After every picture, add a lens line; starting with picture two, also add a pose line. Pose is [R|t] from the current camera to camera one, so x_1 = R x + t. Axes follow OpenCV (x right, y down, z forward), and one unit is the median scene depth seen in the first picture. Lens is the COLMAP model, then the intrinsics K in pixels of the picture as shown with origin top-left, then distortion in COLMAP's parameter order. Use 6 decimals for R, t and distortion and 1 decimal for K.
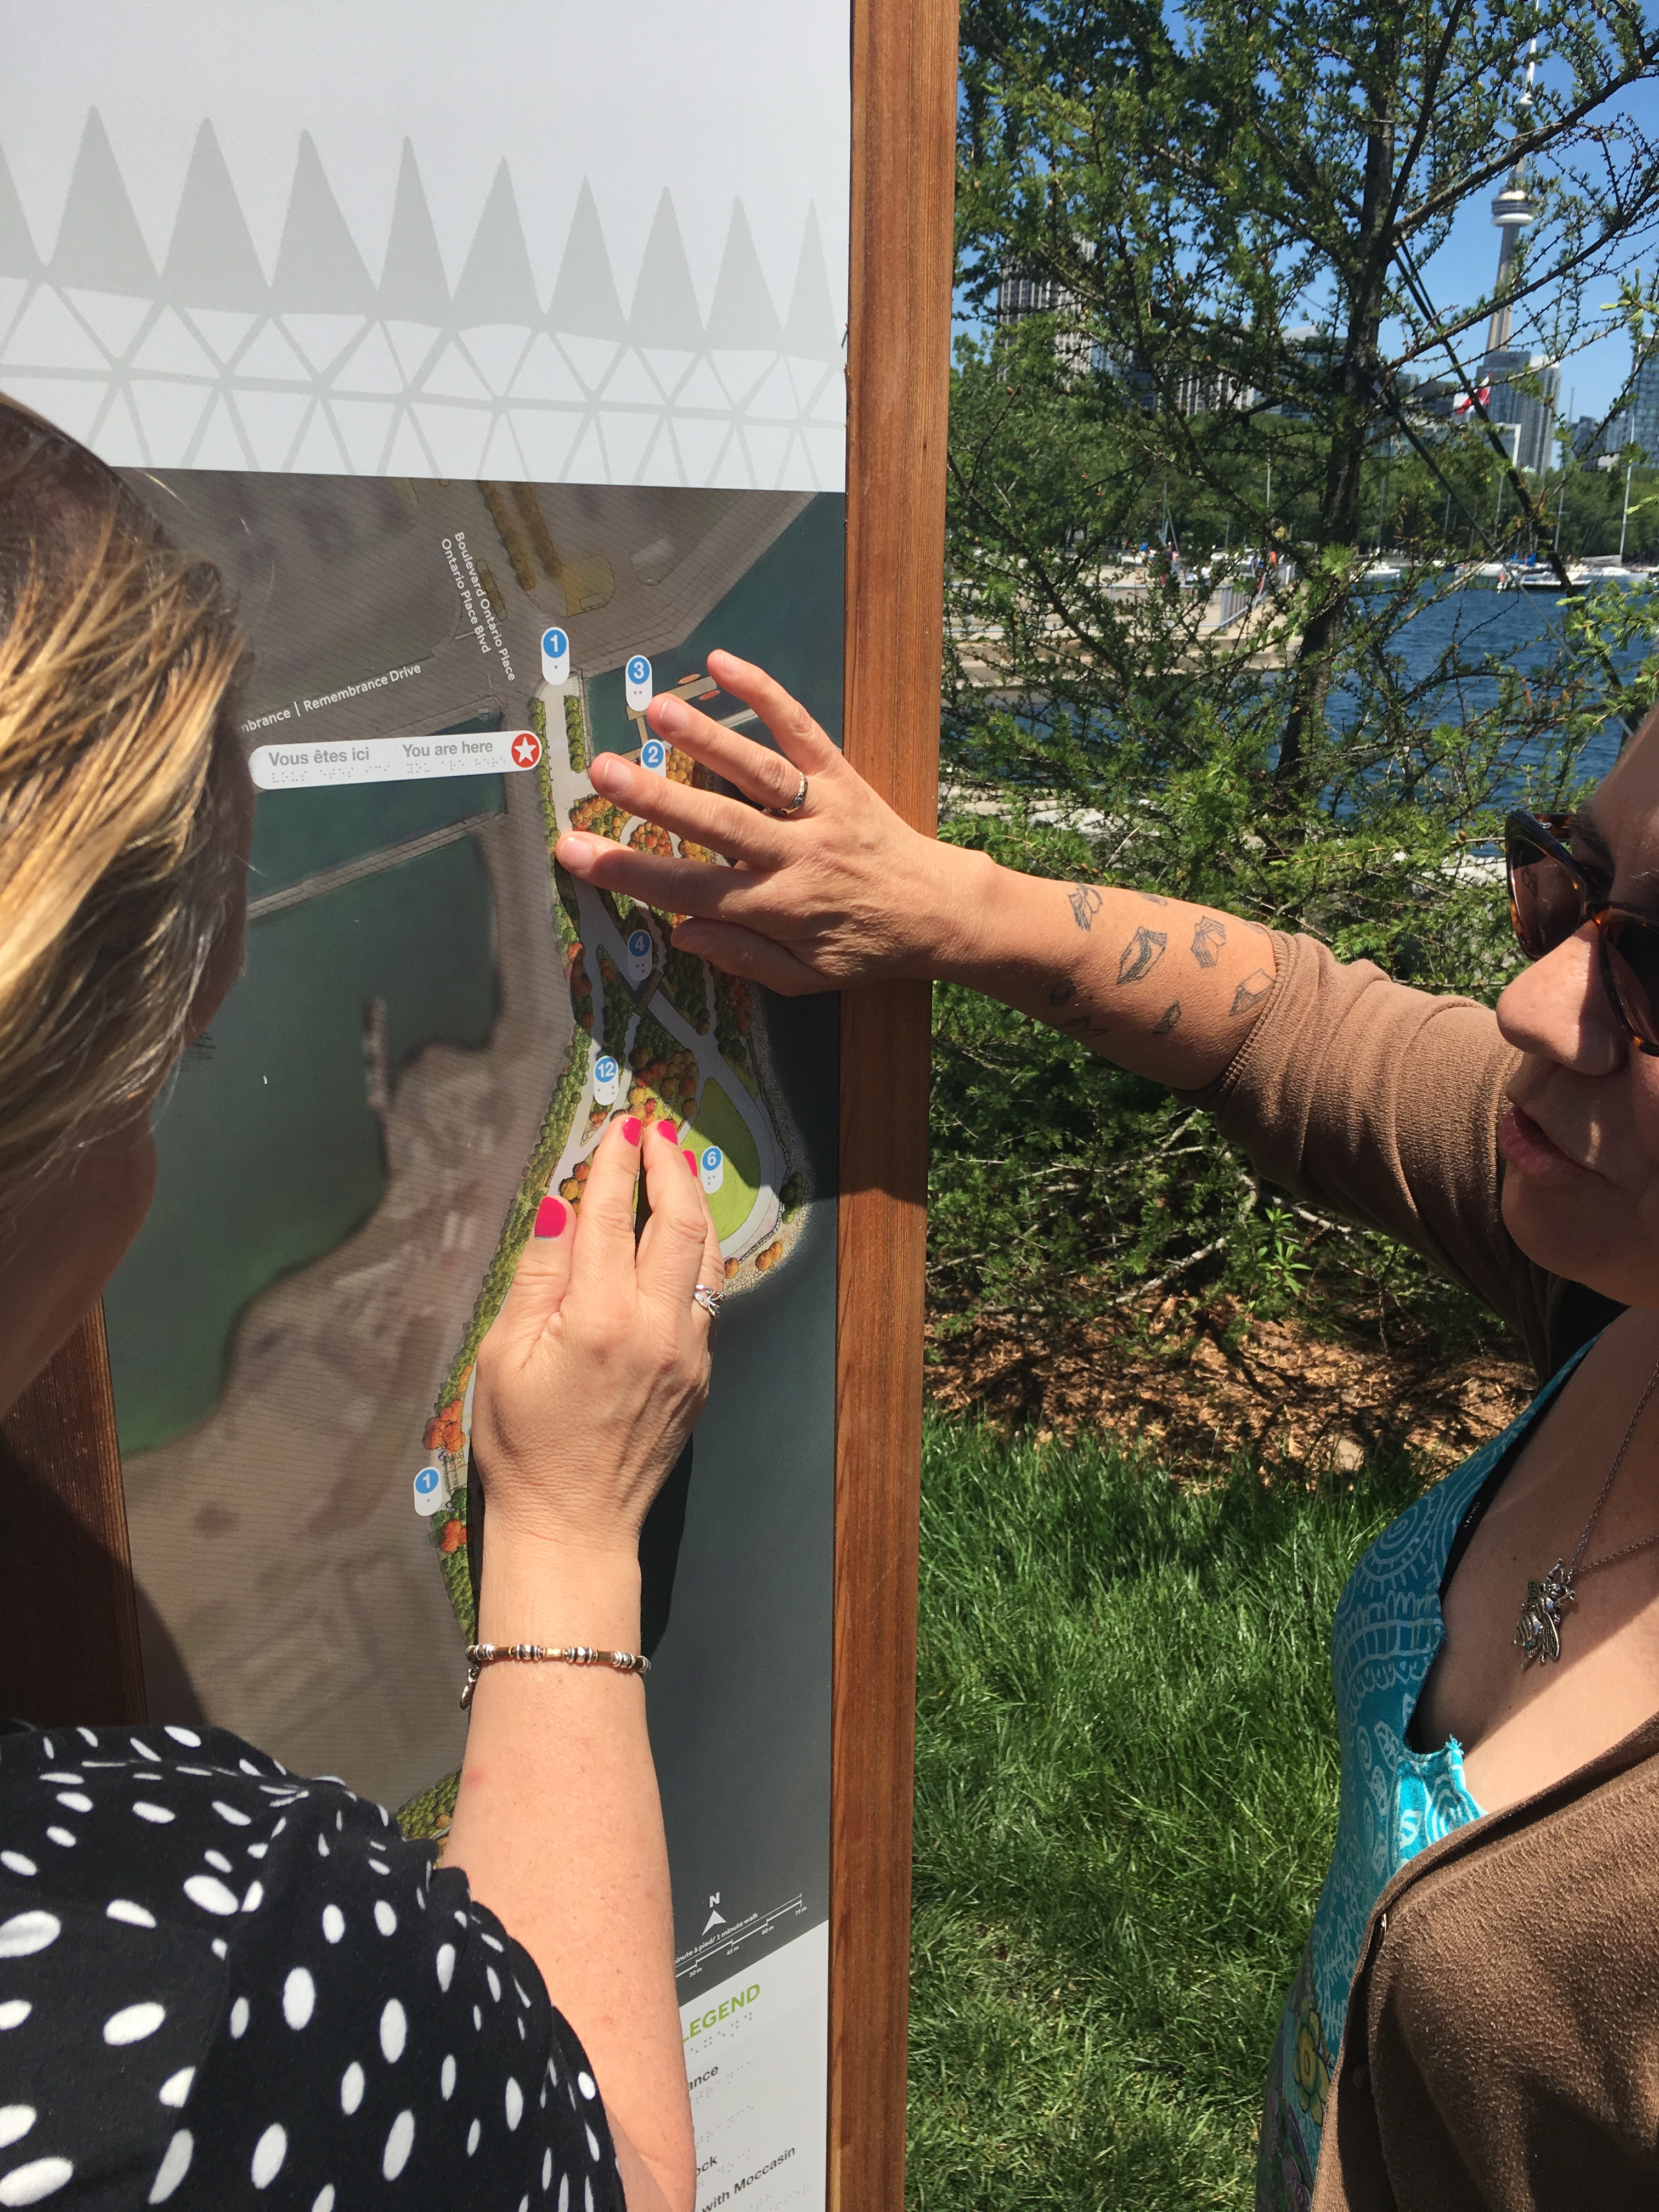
lens RADIAL K [[2034.2, 0, 843.3], [0, 2034.2, 1116.8], [0, 0, 1]] dist [0.034781, 0.000000]
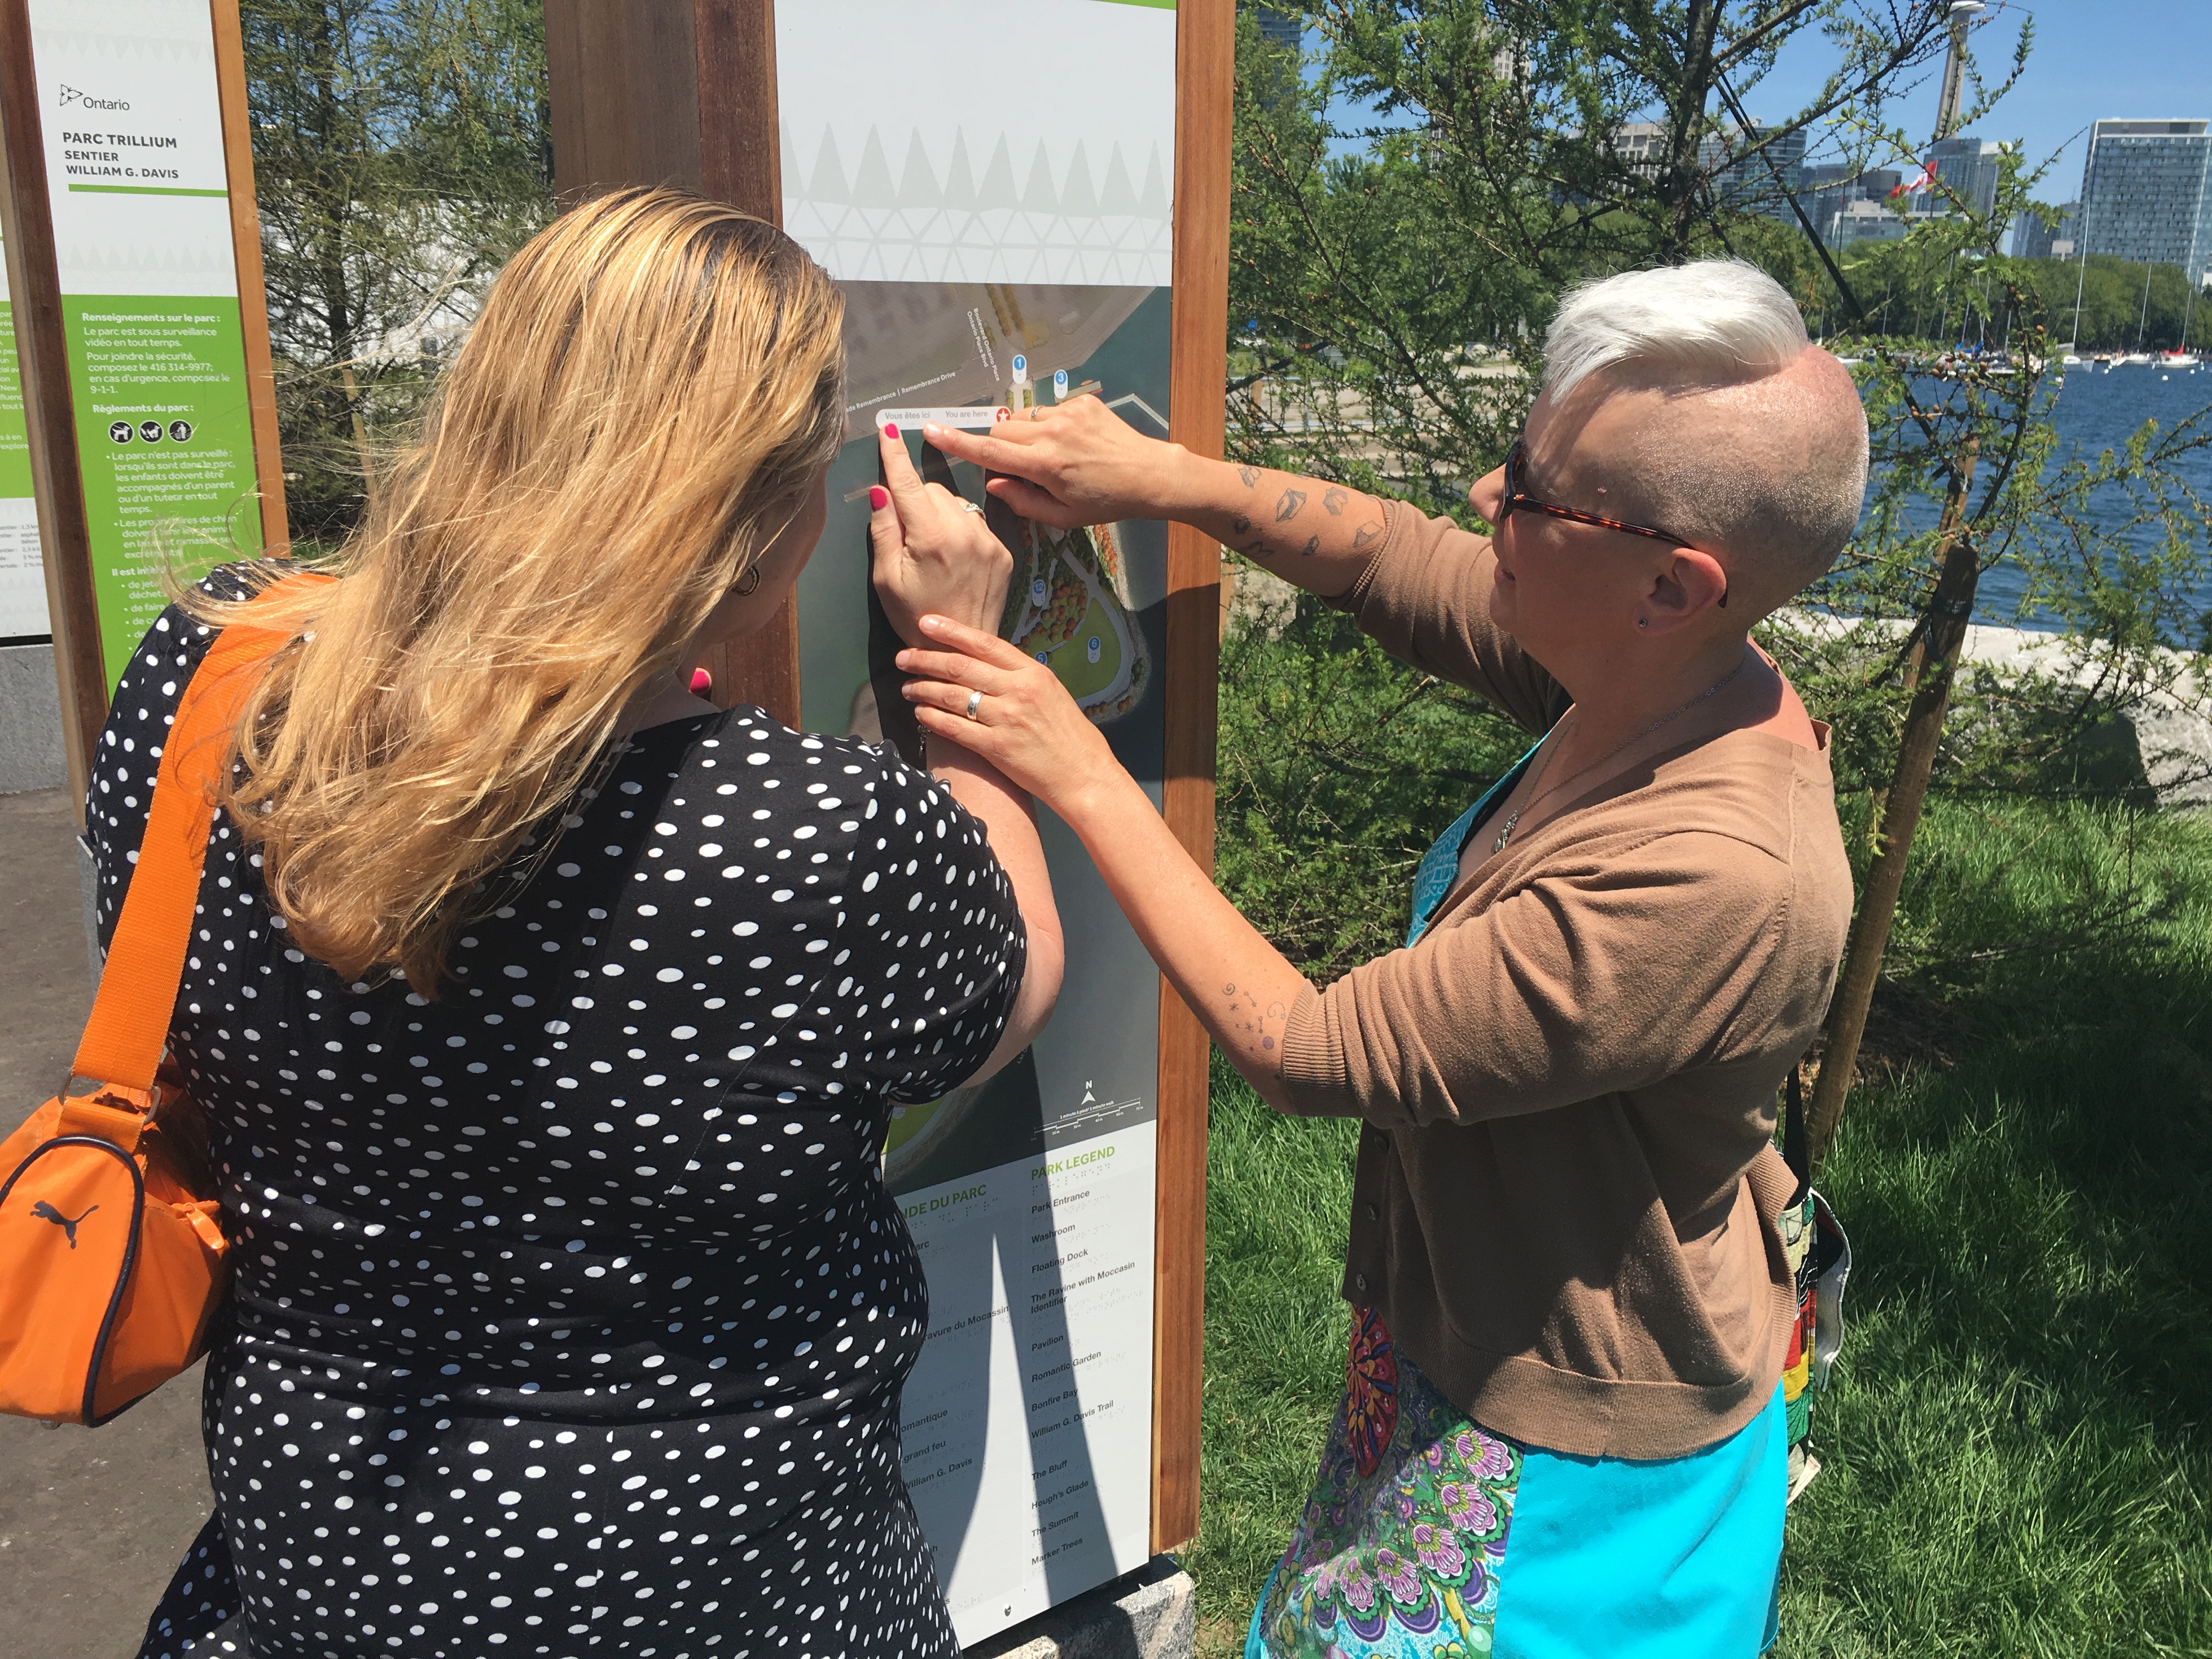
lens RADIAL K [[2034.2, 0, 1086.6], [0, 2034.2, 830.4], [0, 0, 1]] dist [0.034781, 0.000000]
pose [[0.996144, 0.019644, -0.085506, 0.104624], [-0.022626, 0.999164, -0.034054, 0.293658], [0.084765, 0.035858, 0.995756, -0.972825]]
